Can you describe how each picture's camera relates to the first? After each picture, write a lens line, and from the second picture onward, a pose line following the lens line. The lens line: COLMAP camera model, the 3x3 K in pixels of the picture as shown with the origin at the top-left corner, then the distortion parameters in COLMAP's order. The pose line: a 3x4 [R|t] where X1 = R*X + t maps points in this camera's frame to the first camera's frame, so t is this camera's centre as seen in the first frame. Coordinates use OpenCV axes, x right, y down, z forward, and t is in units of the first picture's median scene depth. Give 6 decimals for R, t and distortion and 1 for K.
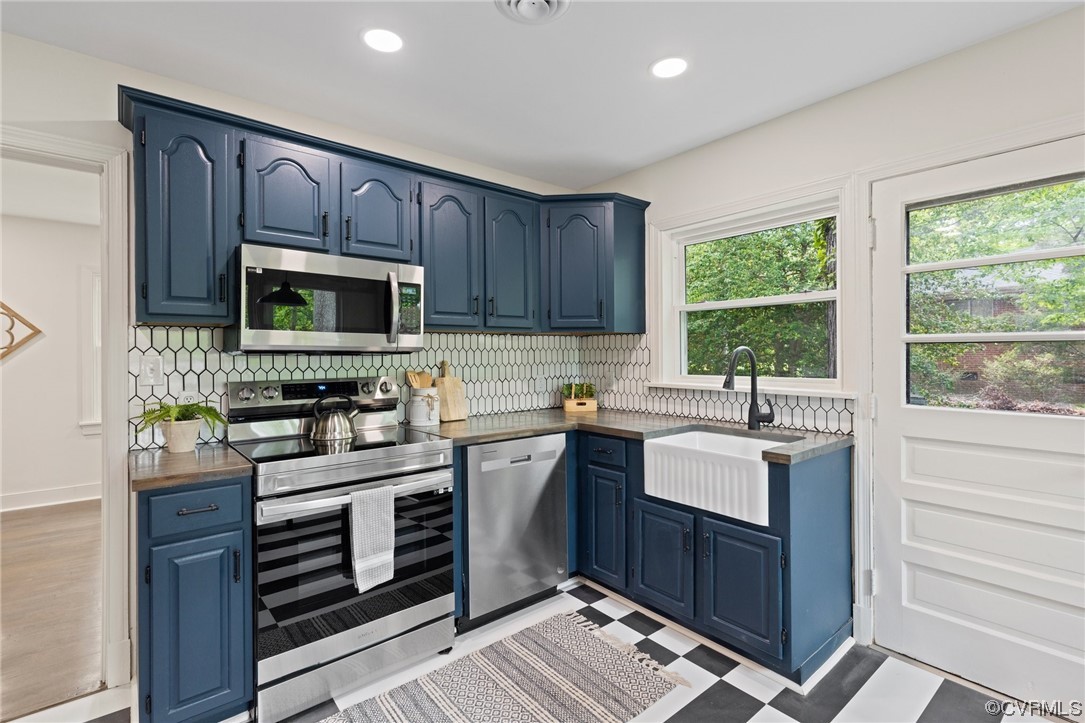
lens RADIAL K [[501.2, 0, 542.5], [0, 501.2, 361.5], [0, 0, 1]] dist [0.000567, 0.000137]
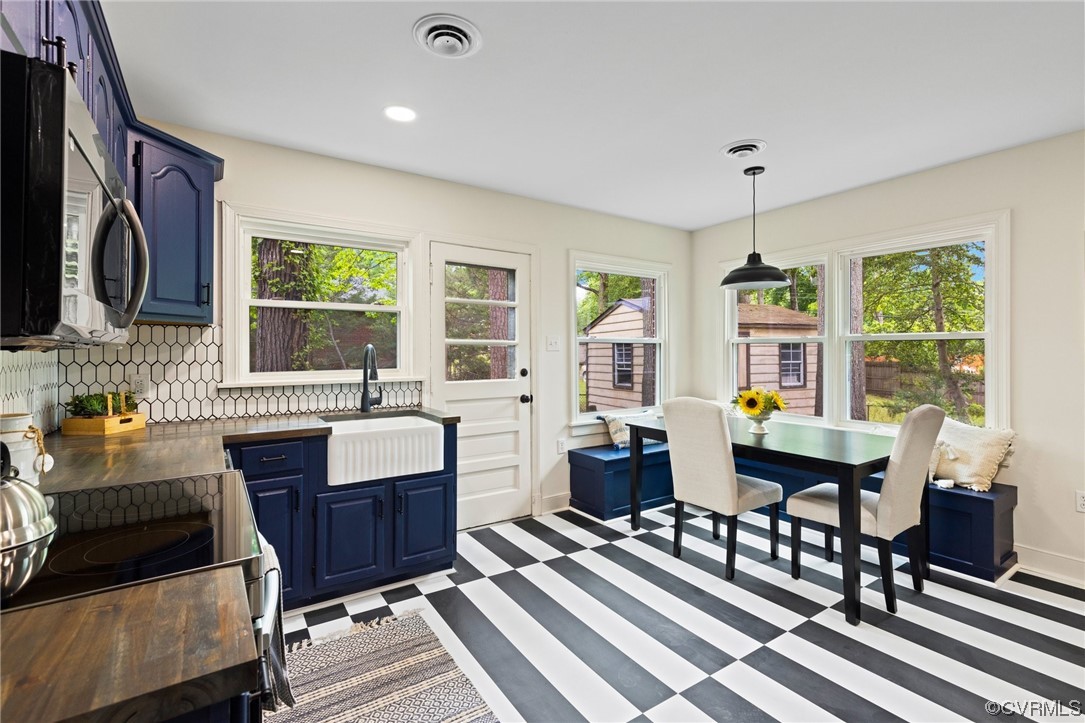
lens RADIAL K [[486.7, 0, 539.8], [0, 486.7, 359.1], [0, 0, 1]] dist [0.001203, 0.000189]
pose [[0.101229, -0.013291, 0.994774, -0.747259], [0.013679, 0.999835, 0.011967, -0.003756], [-0.994769, 0.012396, 0.101394, 0.465613]]
